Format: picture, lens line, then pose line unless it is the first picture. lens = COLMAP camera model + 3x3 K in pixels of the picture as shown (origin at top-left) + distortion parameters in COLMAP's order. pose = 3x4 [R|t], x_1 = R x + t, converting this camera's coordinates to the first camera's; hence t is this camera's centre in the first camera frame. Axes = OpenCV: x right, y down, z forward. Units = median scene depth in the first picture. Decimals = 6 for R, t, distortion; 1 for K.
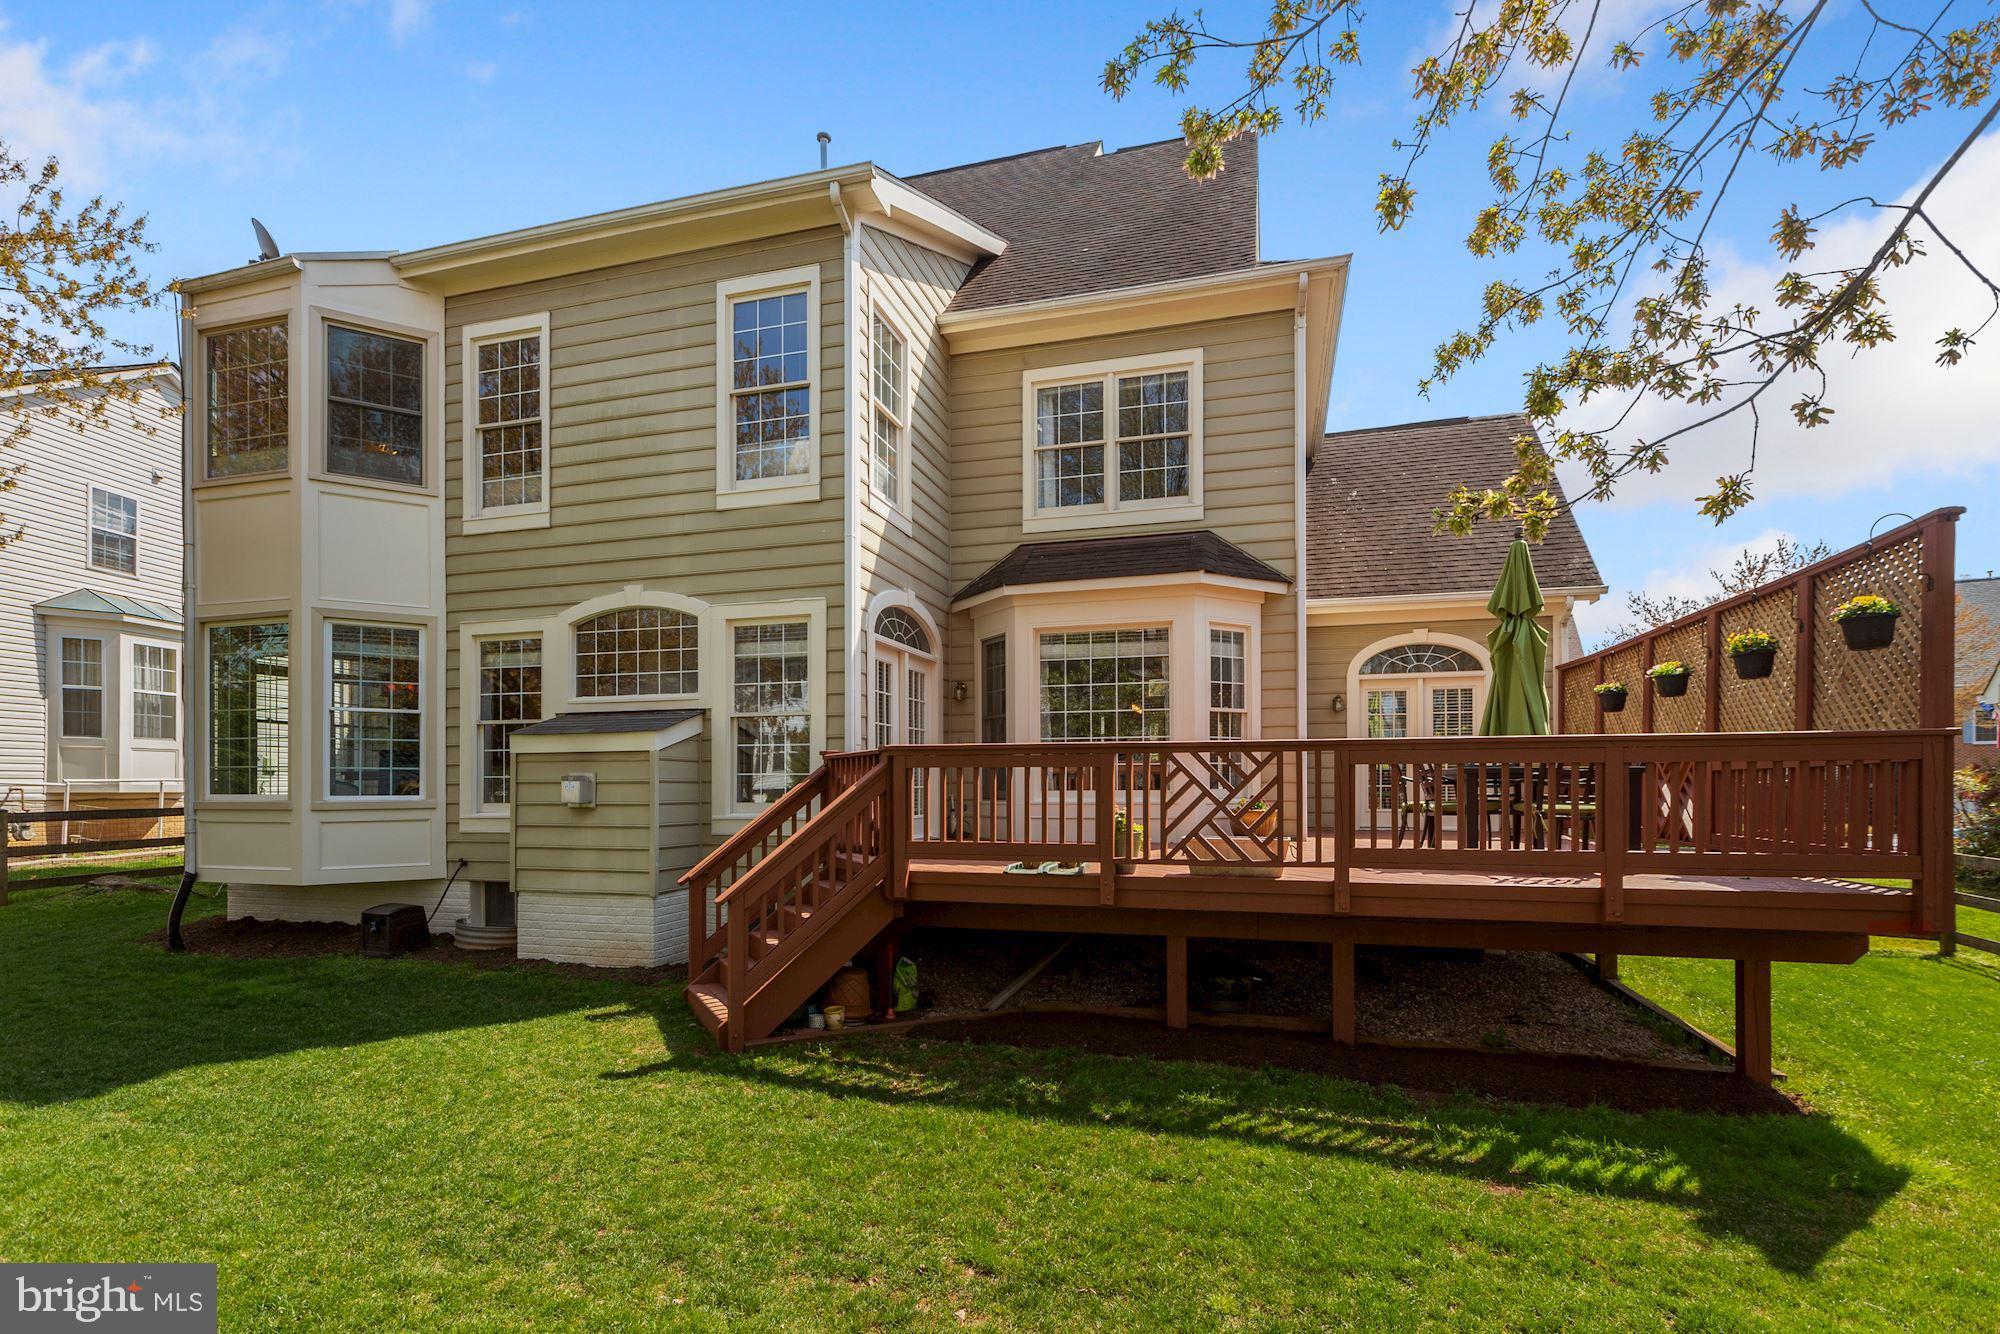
lens RADIAL K [[934.6, 0, 945.5], [0, 934.6, 798.4], [0, 0, 1]] dist [-0.007066, 0.005800]
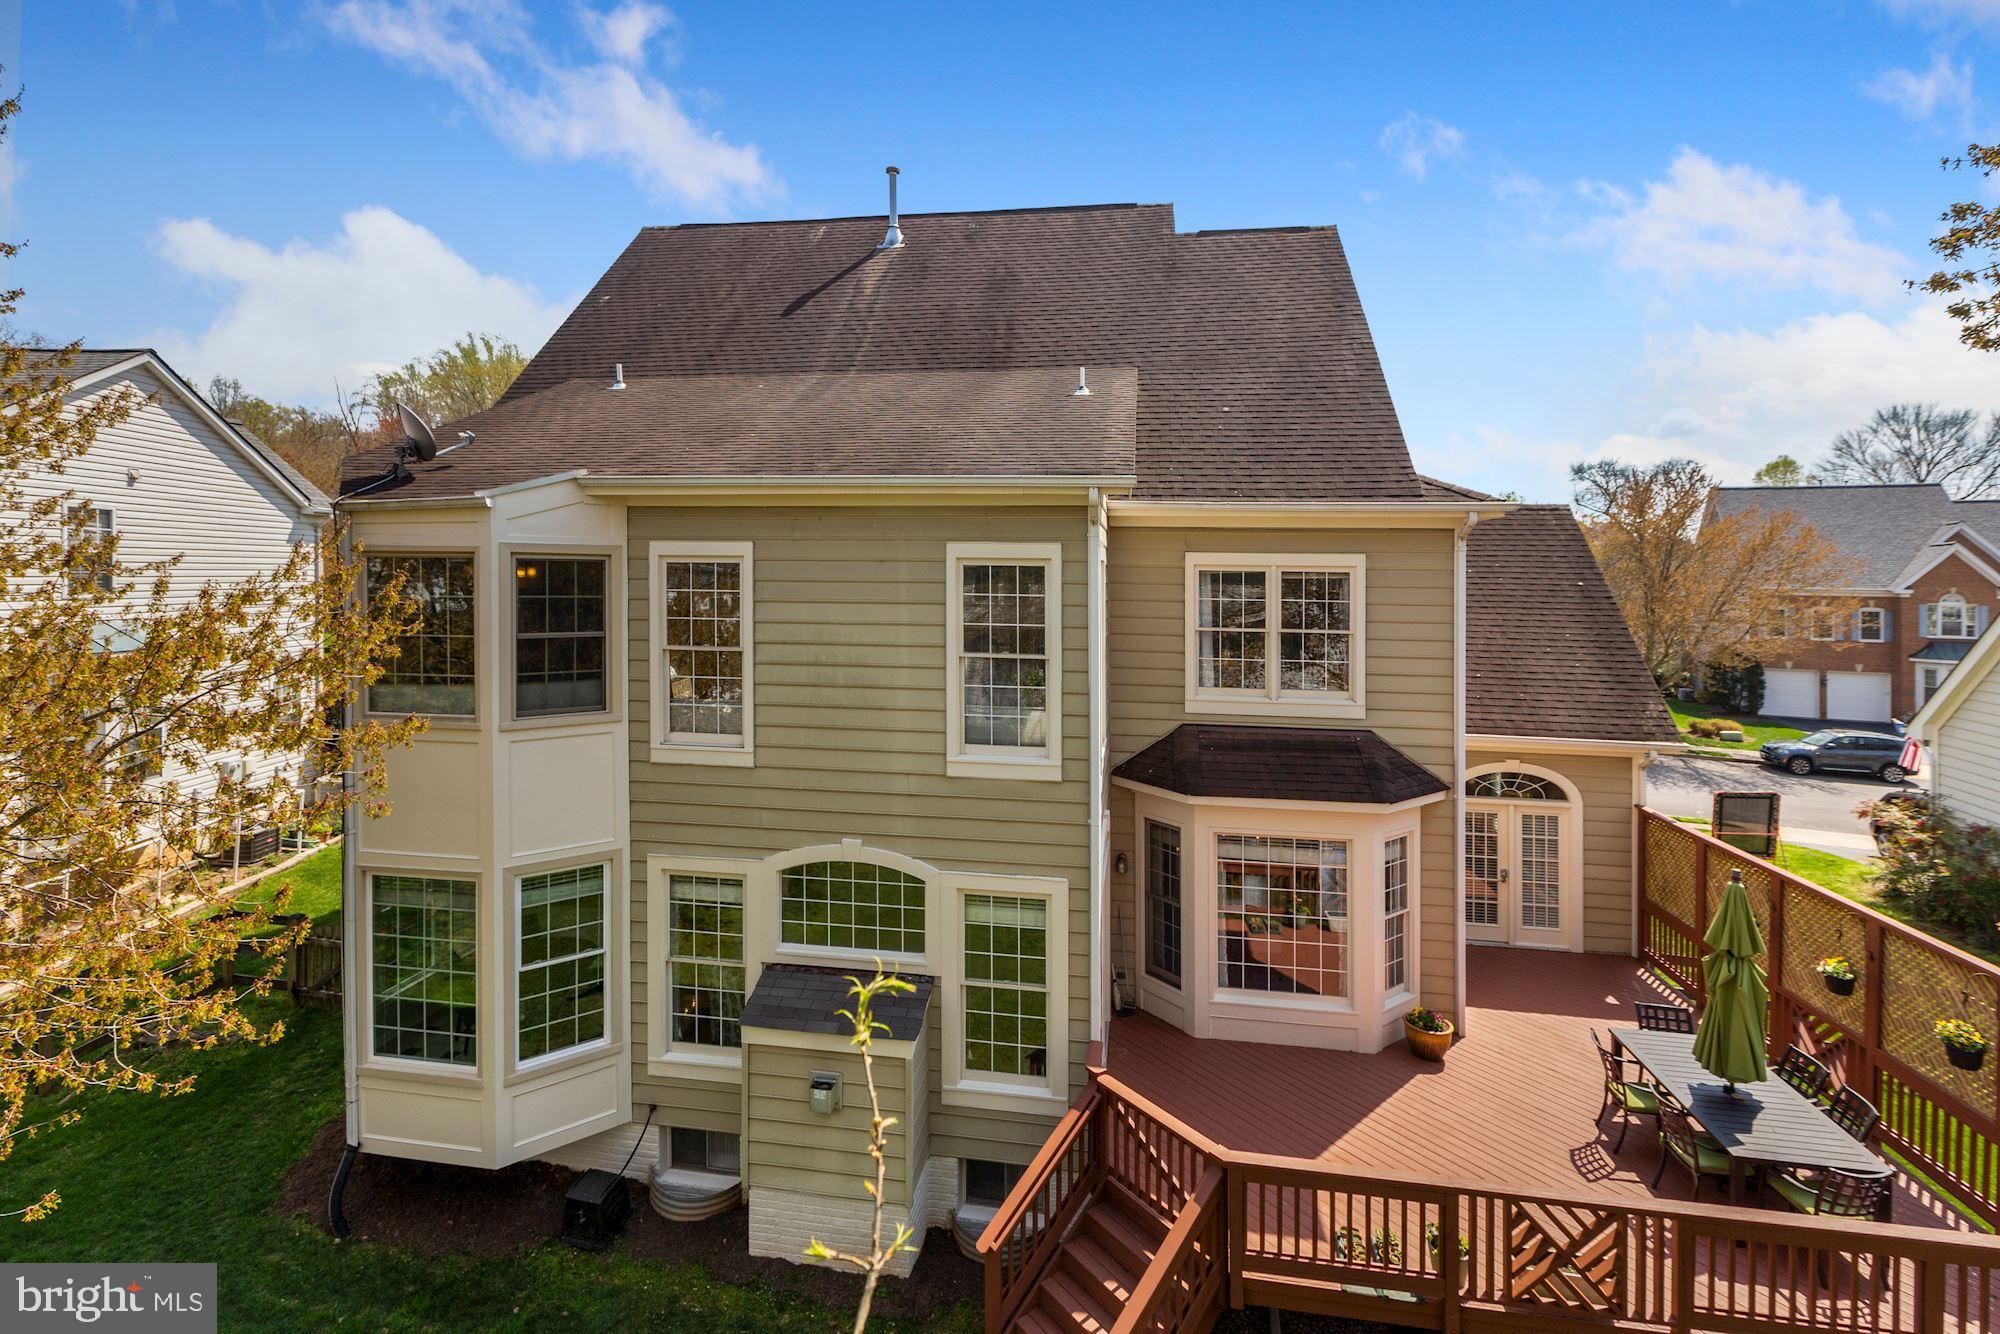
lens RADIAL K [[934.6, 0, 968.7], [0, 934.6, 623.4], [0, 0, 1]] dist [-0.007066, 0.005800]
pose [[0.992423, 0.005351, 0.122754, -0.314093], [-0.006222, 0.999958, 0.006712, -0.435055], [-0.122713, -0.007425, 0.992414, 0.013818]]
